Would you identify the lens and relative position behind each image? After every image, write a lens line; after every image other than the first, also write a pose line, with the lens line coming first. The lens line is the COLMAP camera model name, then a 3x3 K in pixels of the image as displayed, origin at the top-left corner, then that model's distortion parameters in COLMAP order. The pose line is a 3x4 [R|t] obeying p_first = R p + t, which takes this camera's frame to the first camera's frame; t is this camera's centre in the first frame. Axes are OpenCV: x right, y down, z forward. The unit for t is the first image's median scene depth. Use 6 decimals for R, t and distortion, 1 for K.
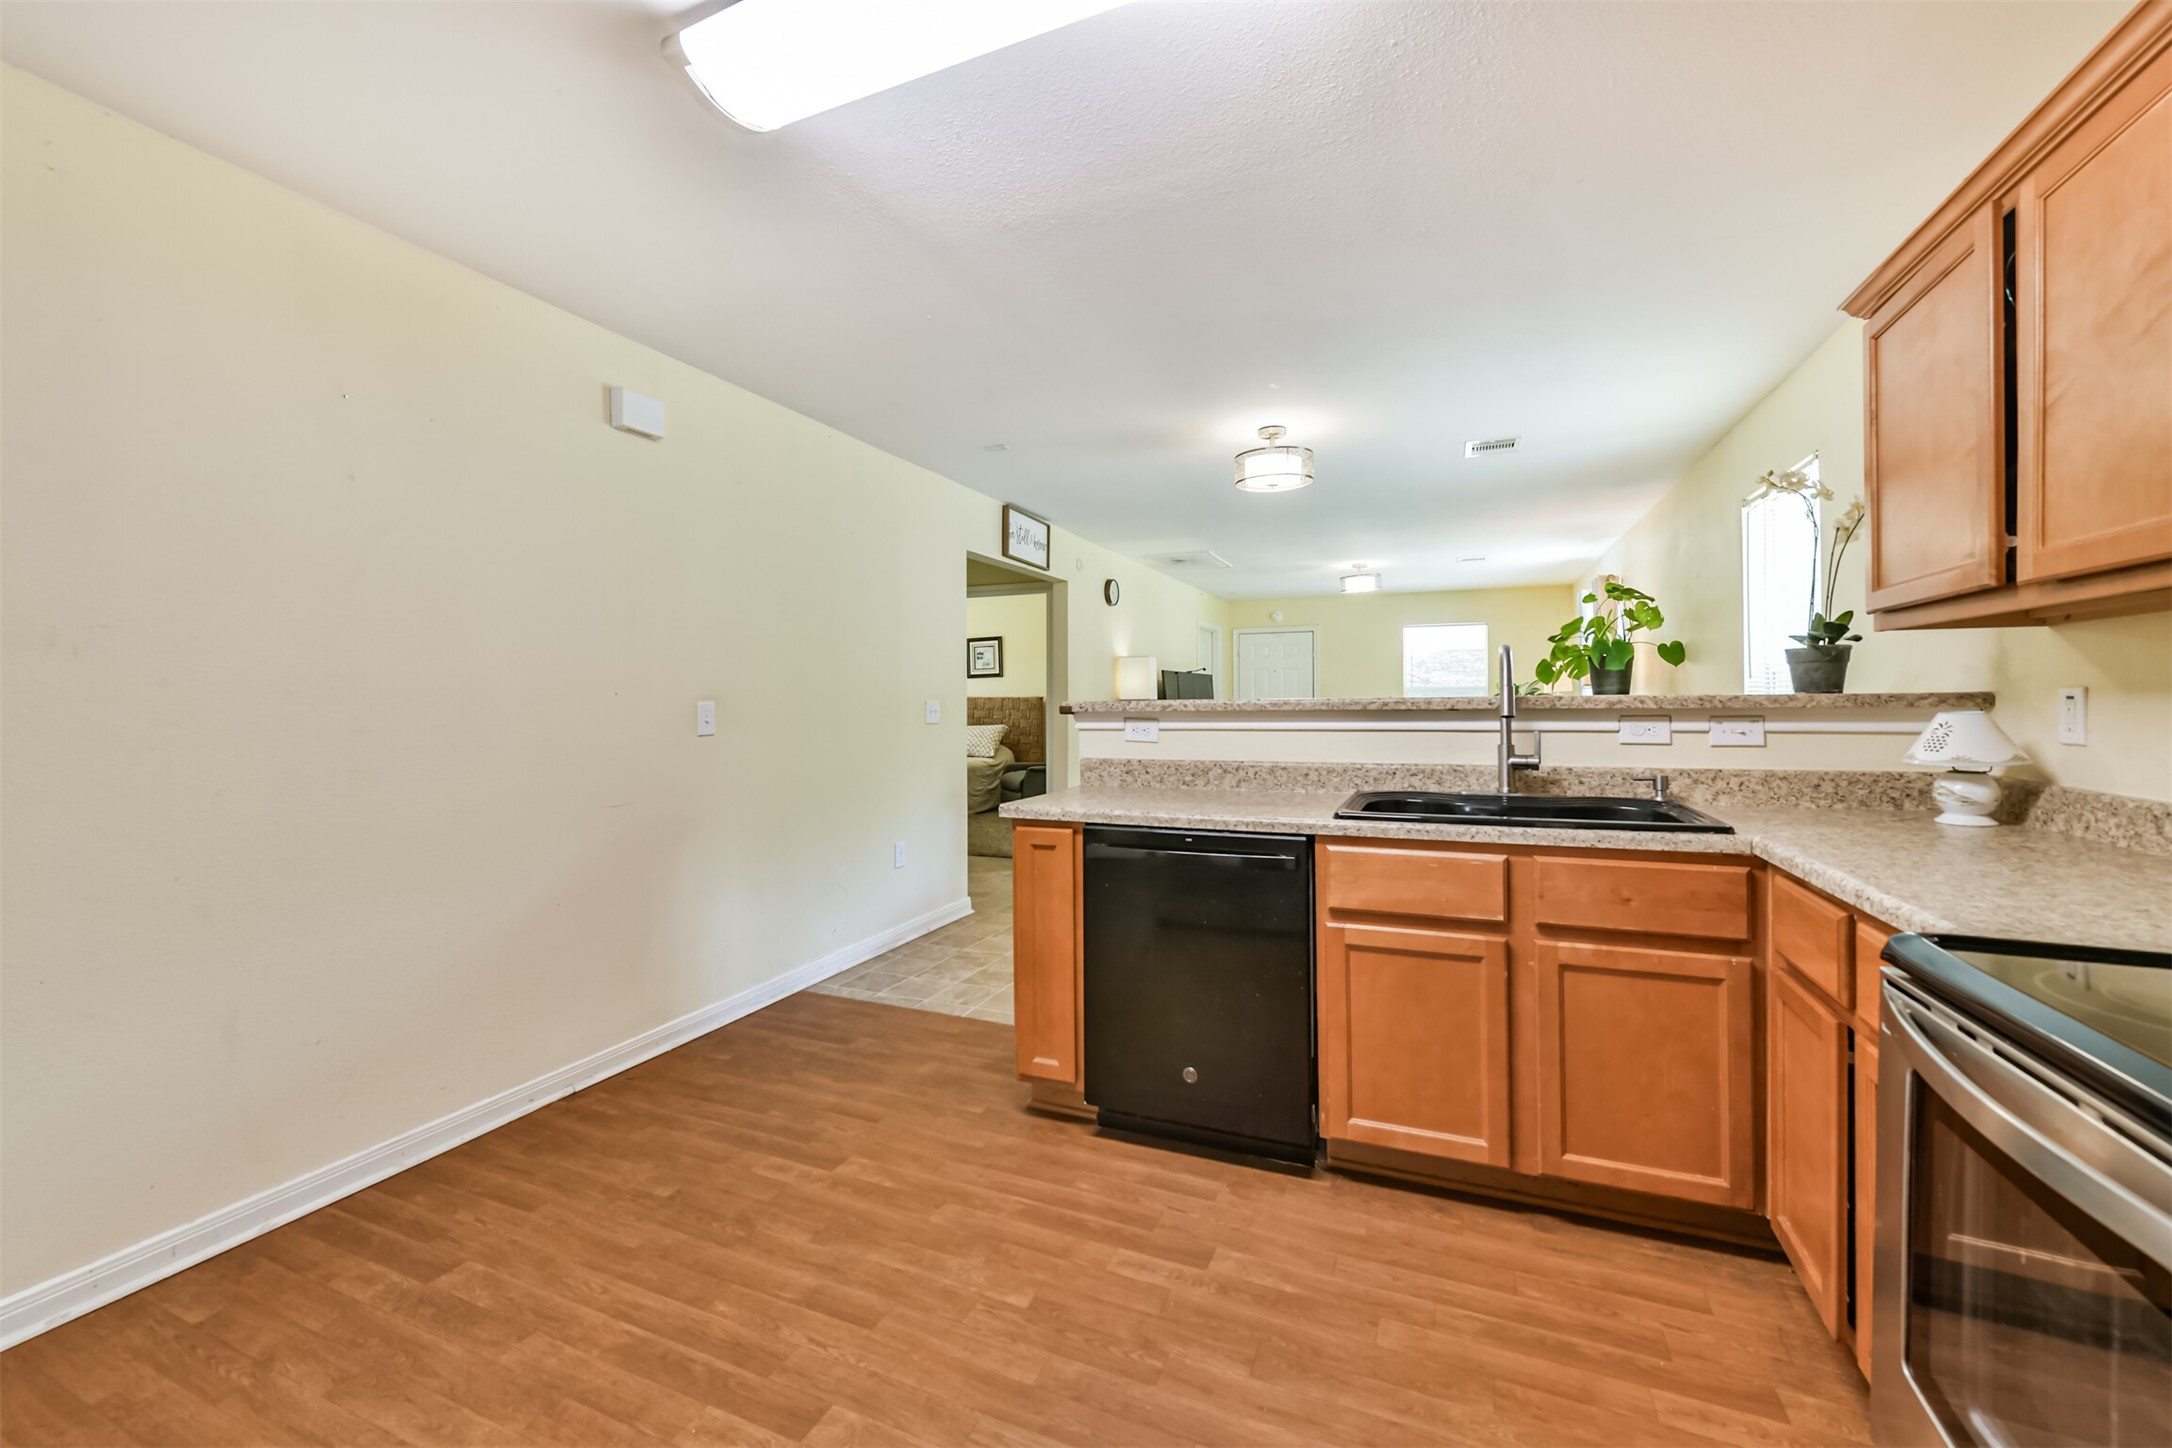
lens RADIAL K [[855.8, 0, 1088.4], [0, 855.8, 695.0], [0, 0, 1]] dist [0.000116, -0.000940]
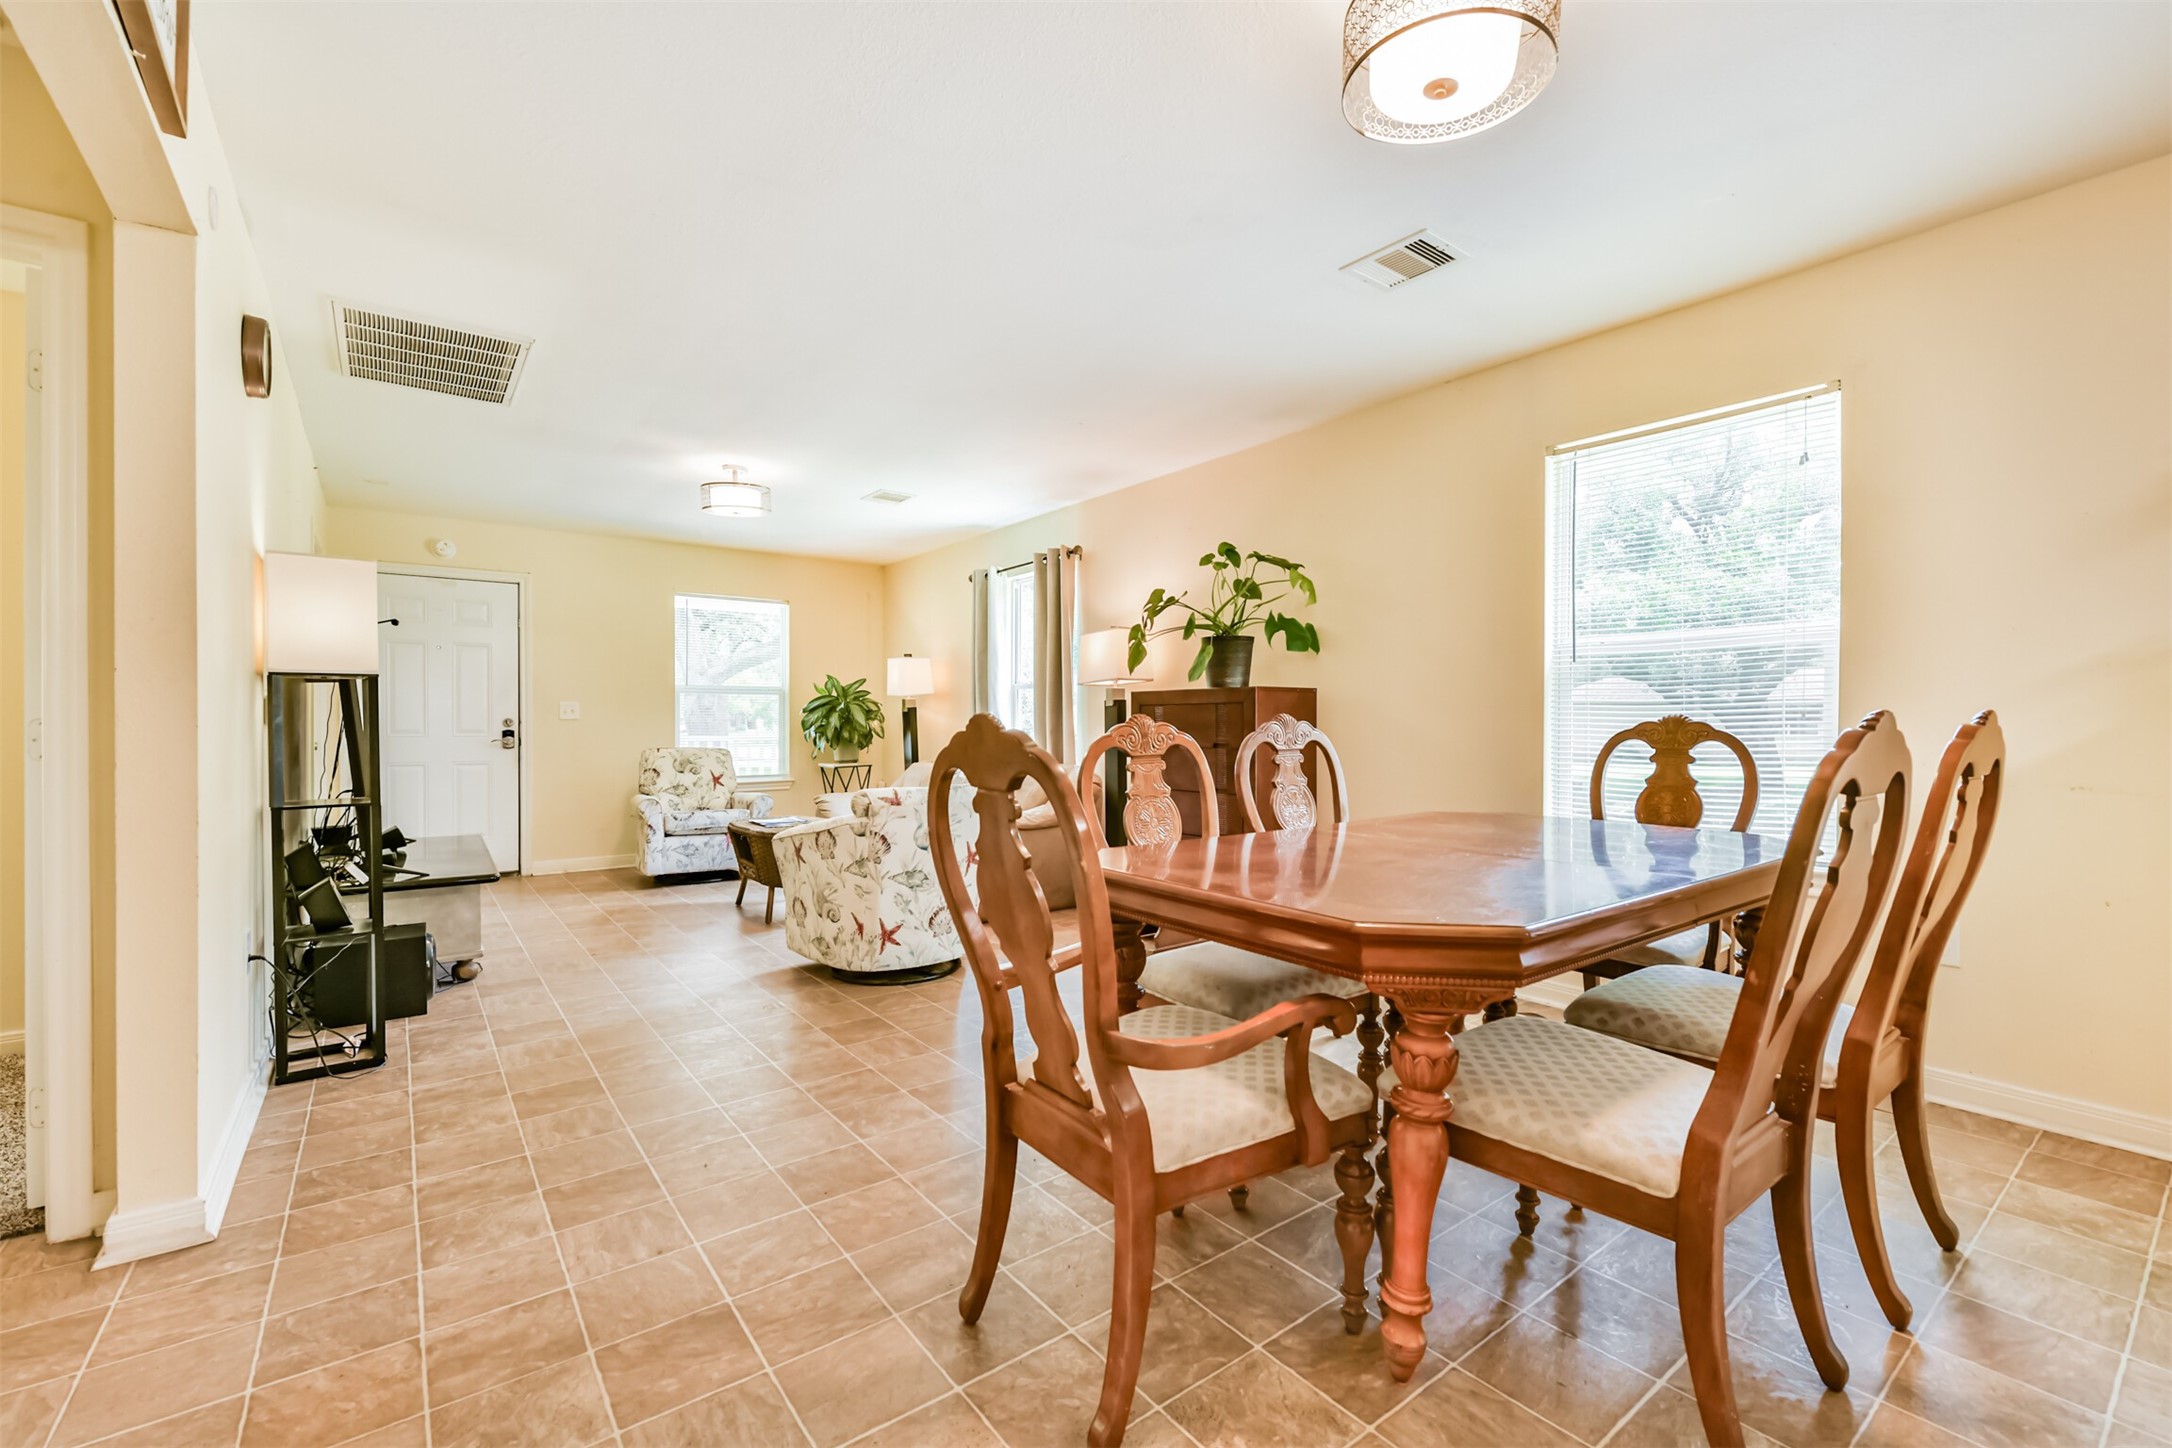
lens RADIAL K [[917.4, 0, 1089.9], [0, 917.4, 729.3], [0, 0, 1]] dist [0.000266, -0.000679]
pose [[0.492453, -0.000794, 0.870339, -0.425706], [-0.010416, 0.999923, 0.006806, 0.080944], [-0.870277, -0.012417, 0.492406, 1.782815]]
